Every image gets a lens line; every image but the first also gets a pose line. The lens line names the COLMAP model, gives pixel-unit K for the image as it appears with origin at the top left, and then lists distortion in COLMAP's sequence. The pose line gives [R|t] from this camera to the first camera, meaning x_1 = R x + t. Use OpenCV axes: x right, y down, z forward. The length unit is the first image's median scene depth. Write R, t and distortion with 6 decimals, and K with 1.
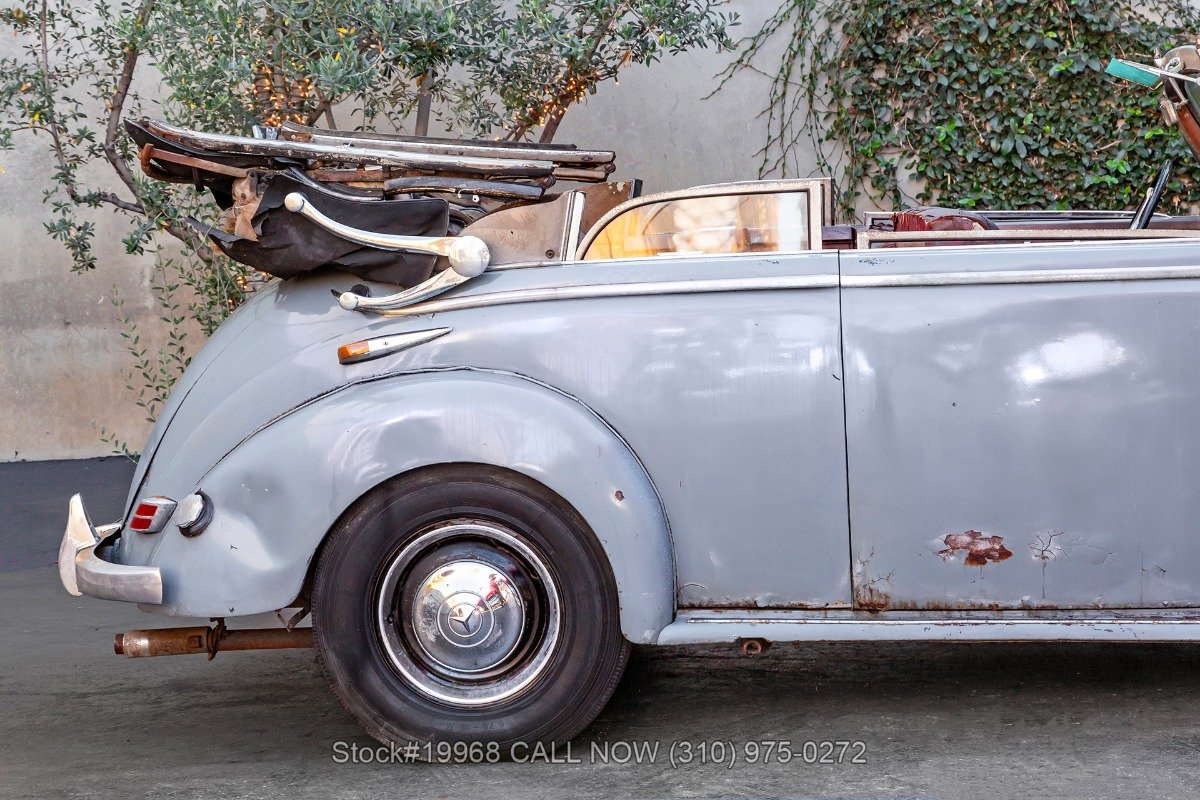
lens RADIAL K [[2628.5, 0, 593.4], [0, 2628.5, 392.6], [0, 0, 1]] dist [0.369244, 0.349101]
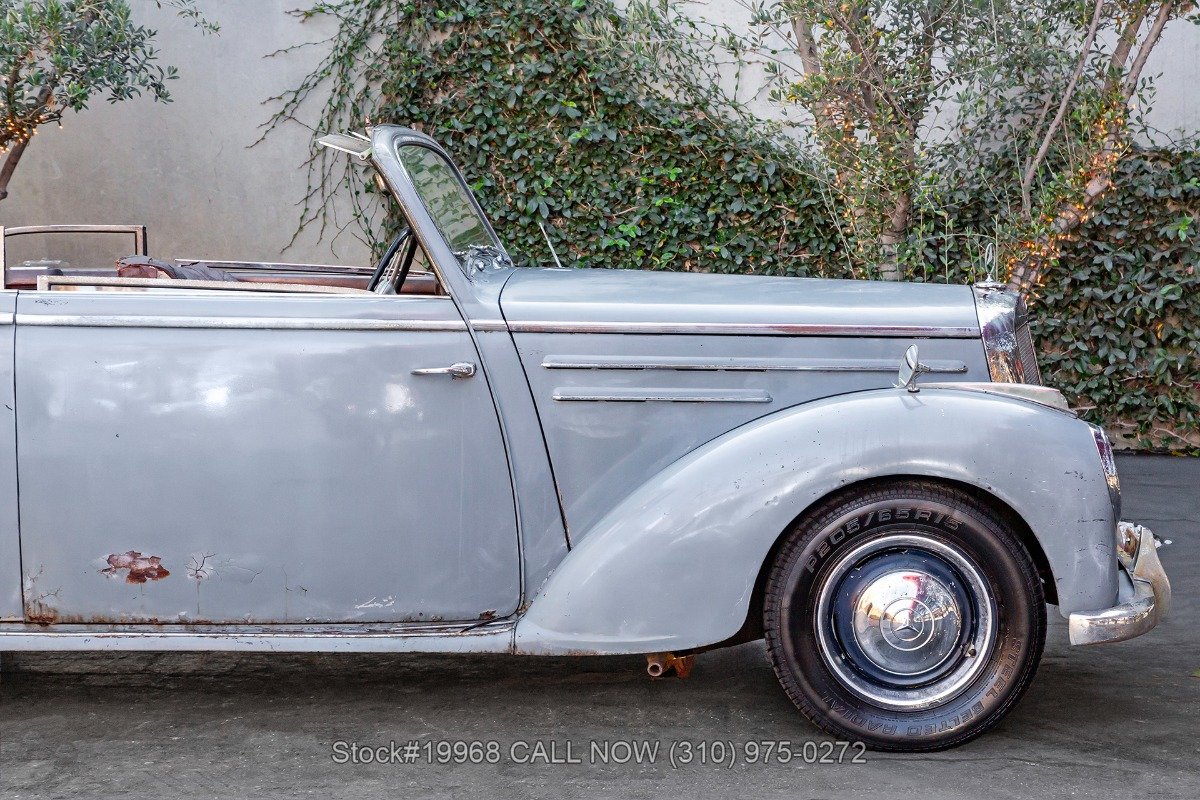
lens RADIAL K [[2657.1, 0, 600.0], [0, 2657.1, 400.0], [0, 0, 1]] dist [0.341452, 0.171182]
pose [[0.997984, 0.033412, 0.053960, 0.128722], [-0.032569, 0.999334, -0.016433, 0.000718], [-0.054473, 0.014642, 0.998408, -0.057390]]
